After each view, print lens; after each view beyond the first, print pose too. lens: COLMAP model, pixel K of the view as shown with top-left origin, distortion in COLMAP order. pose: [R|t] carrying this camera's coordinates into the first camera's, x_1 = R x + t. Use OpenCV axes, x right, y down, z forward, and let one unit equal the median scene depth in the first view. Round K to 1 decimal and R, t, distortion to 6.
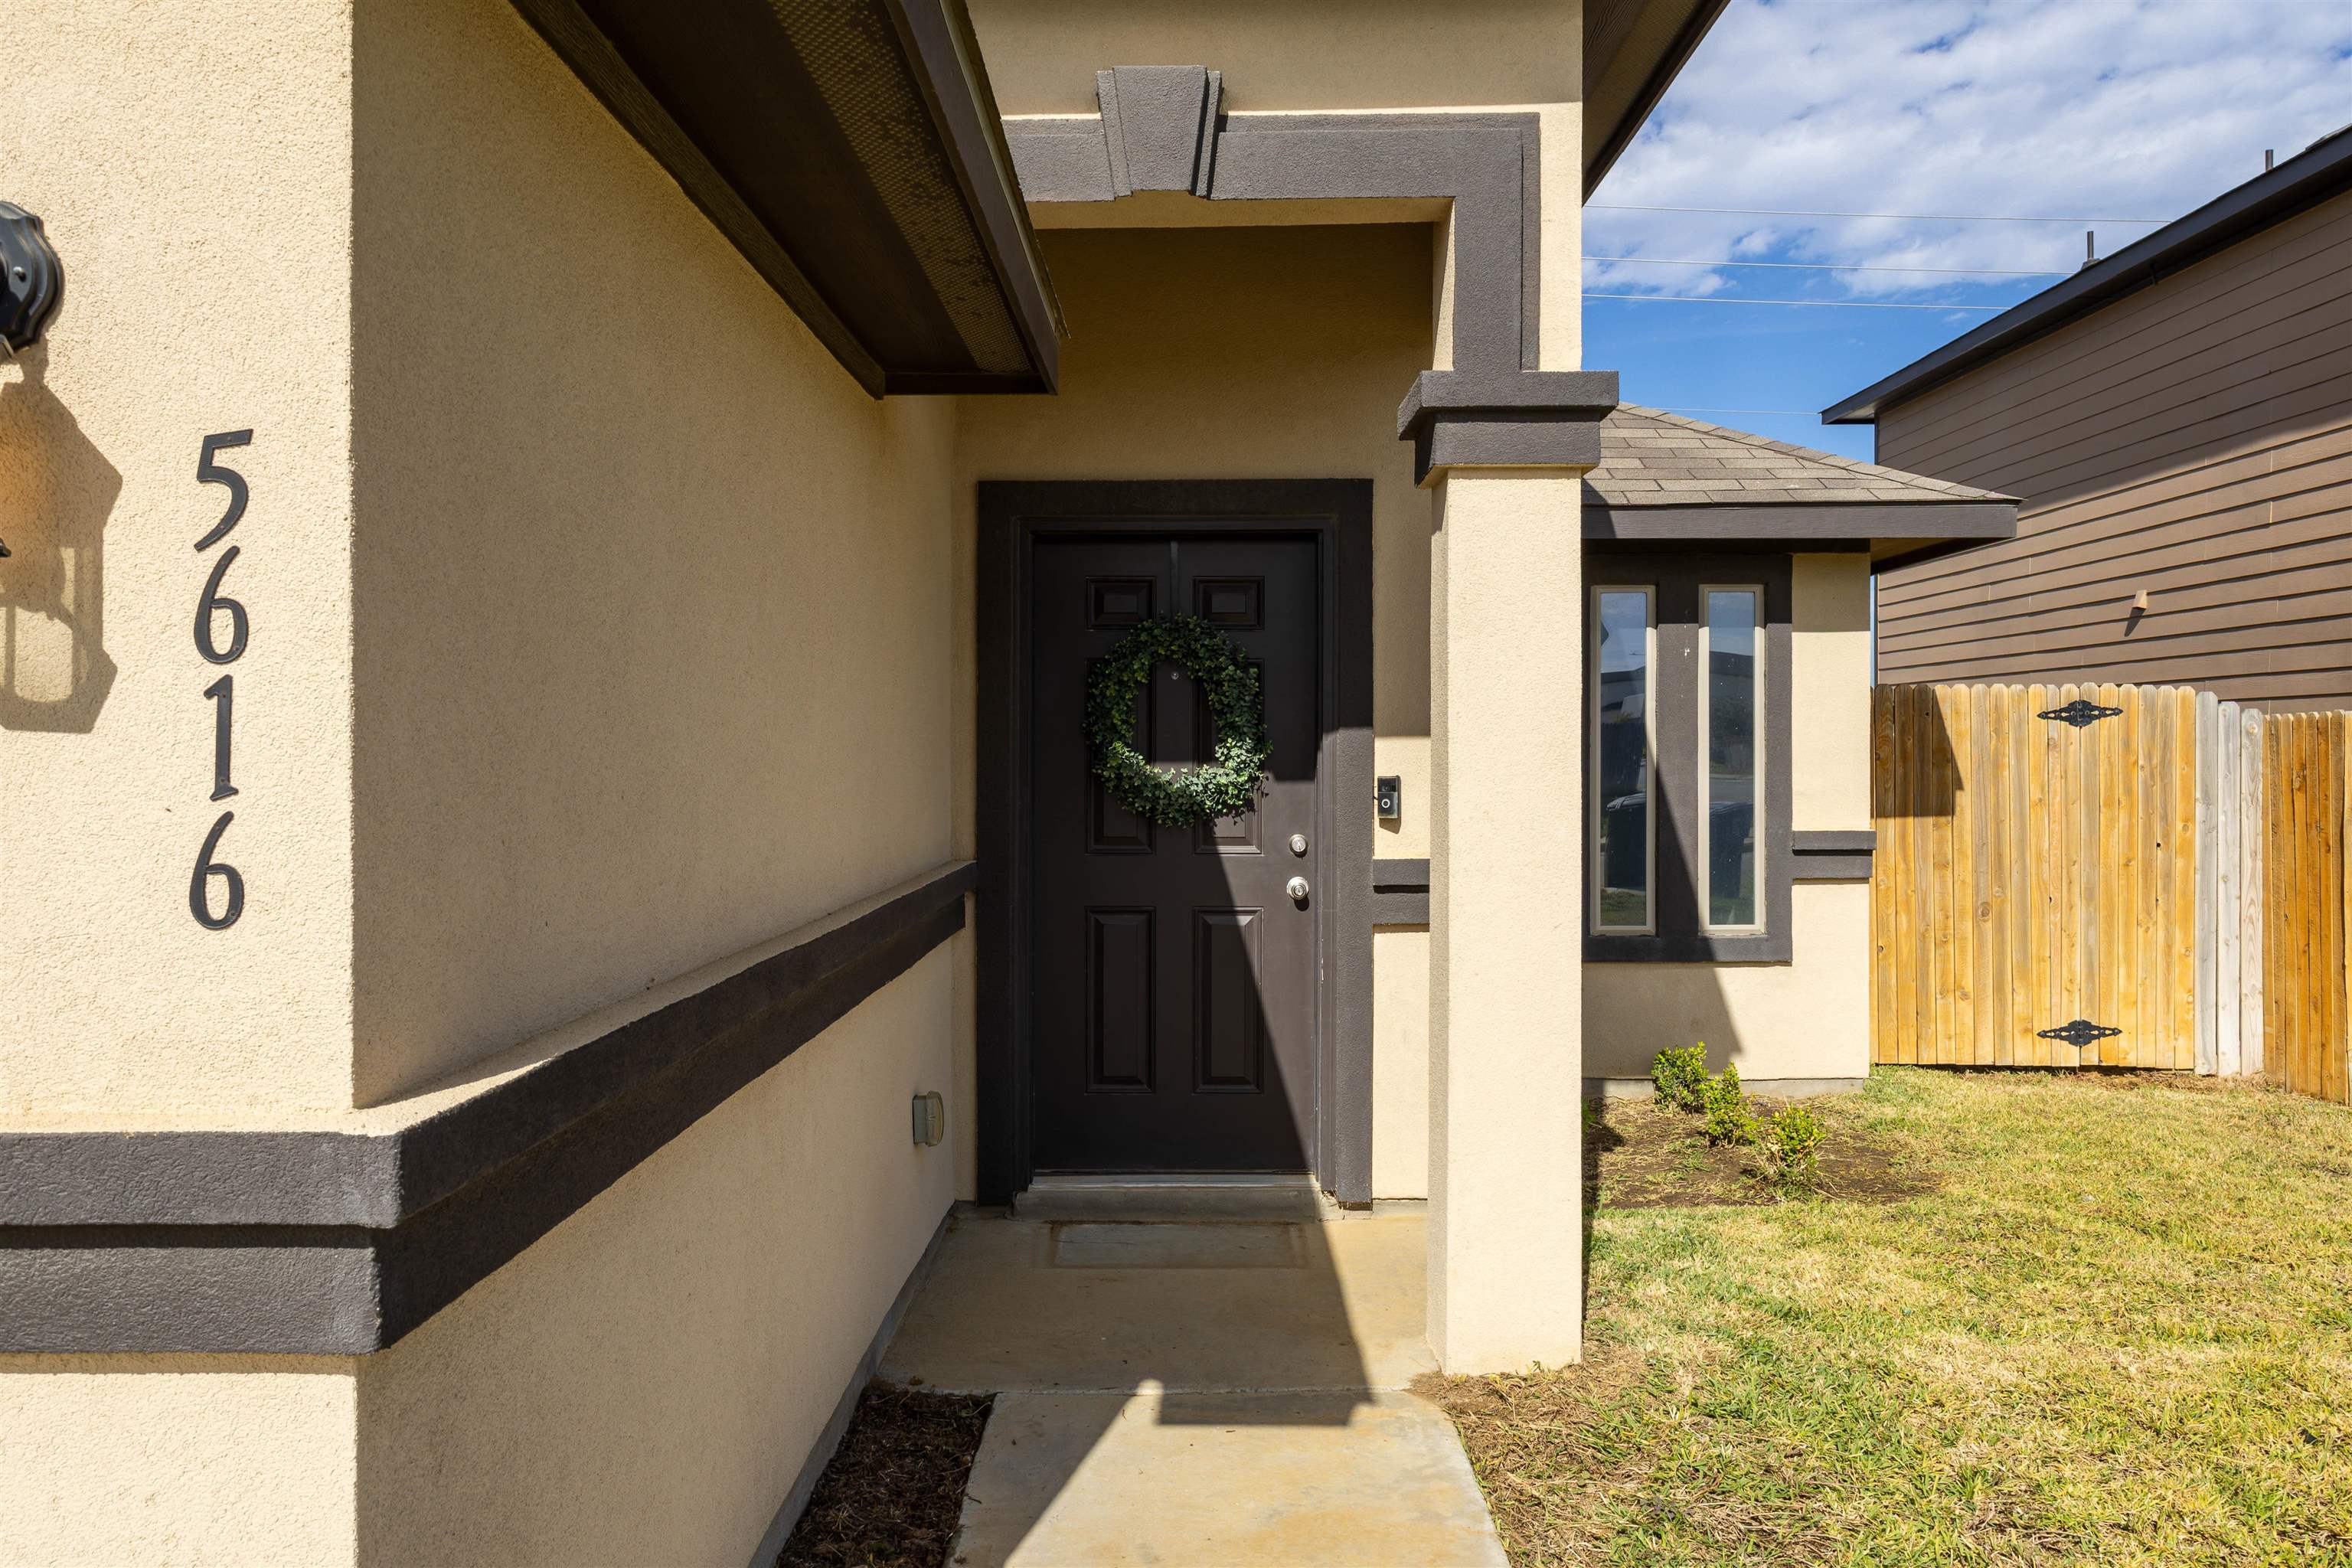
lens RADIAL K [[1901.0, 0, 1176.0], [0, 1901.0, 784.0], [0, 0, 1]] dist [-0.005758, -0.001877]
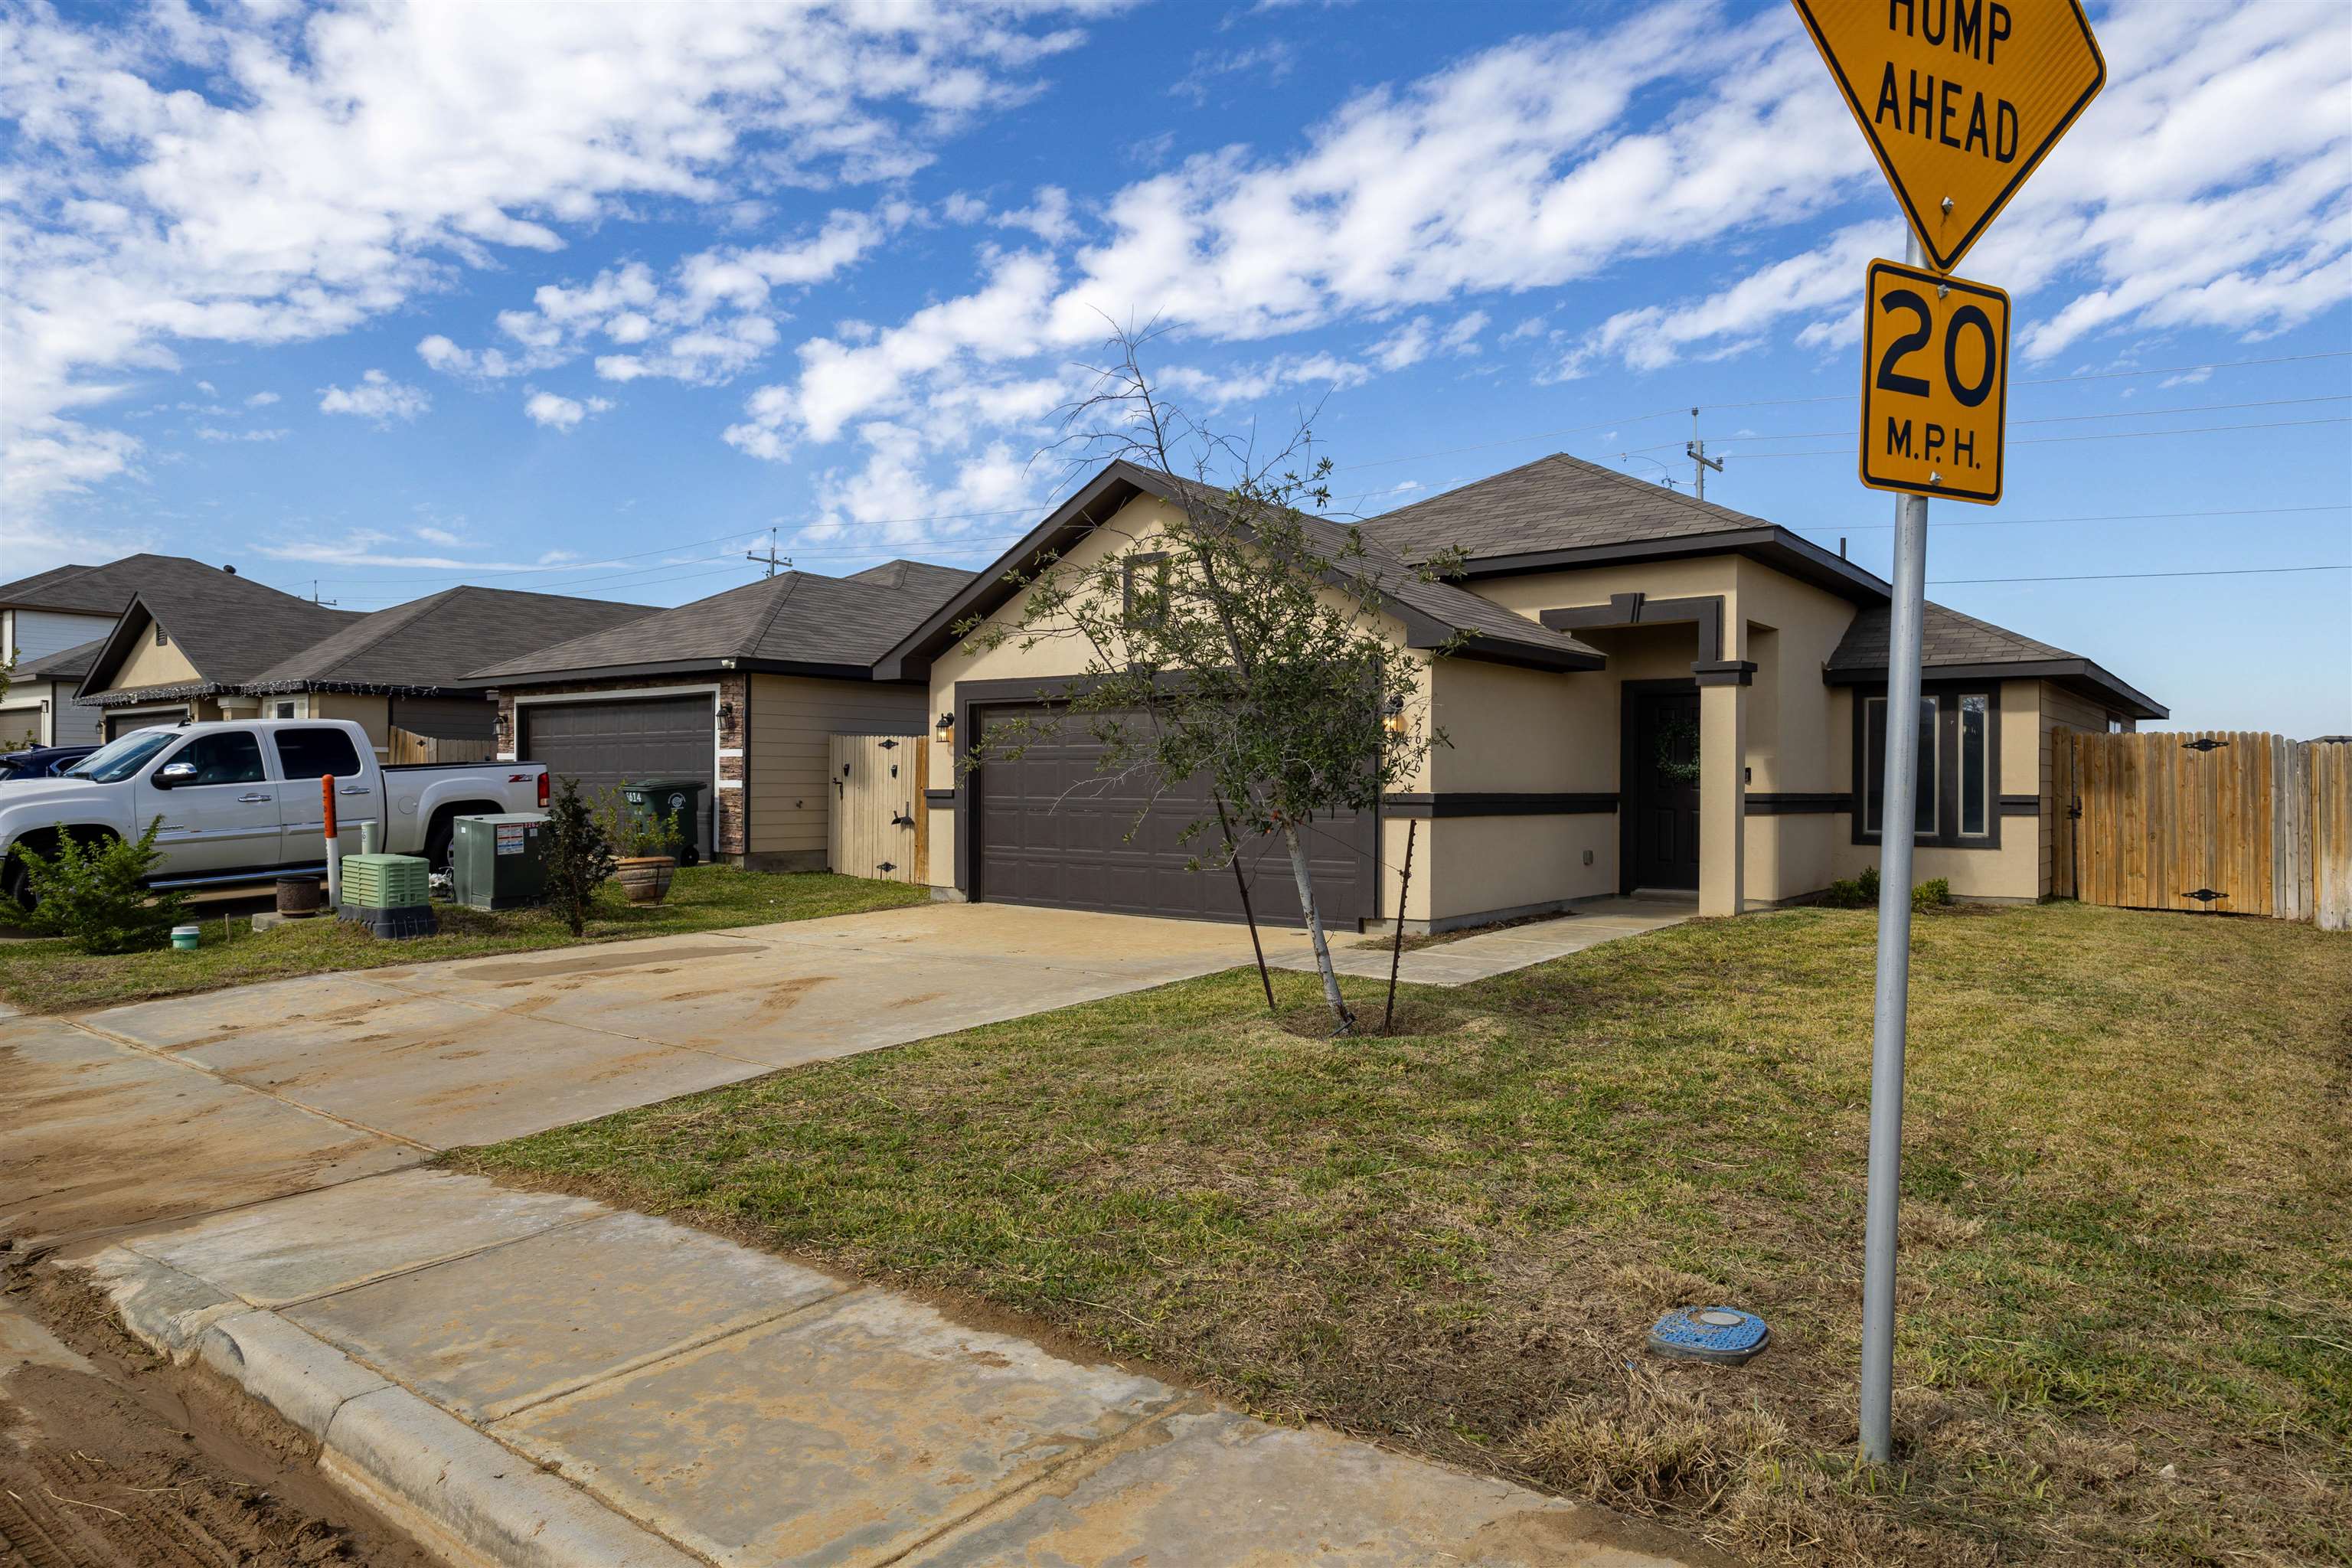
lens RADIAL K [[1388.4, 0, 1176.0], [0, 1388.4, 784.0], [0, 0, 1]] dist [-0.001359, -0.000314]
pose [[0.803620, 0.006339, -0.595110, 0.475480], [-0.018006, 0.999744, -0.013666, 0.048748], [0.594871, 0.021698, 0.803528, -0.948059]]
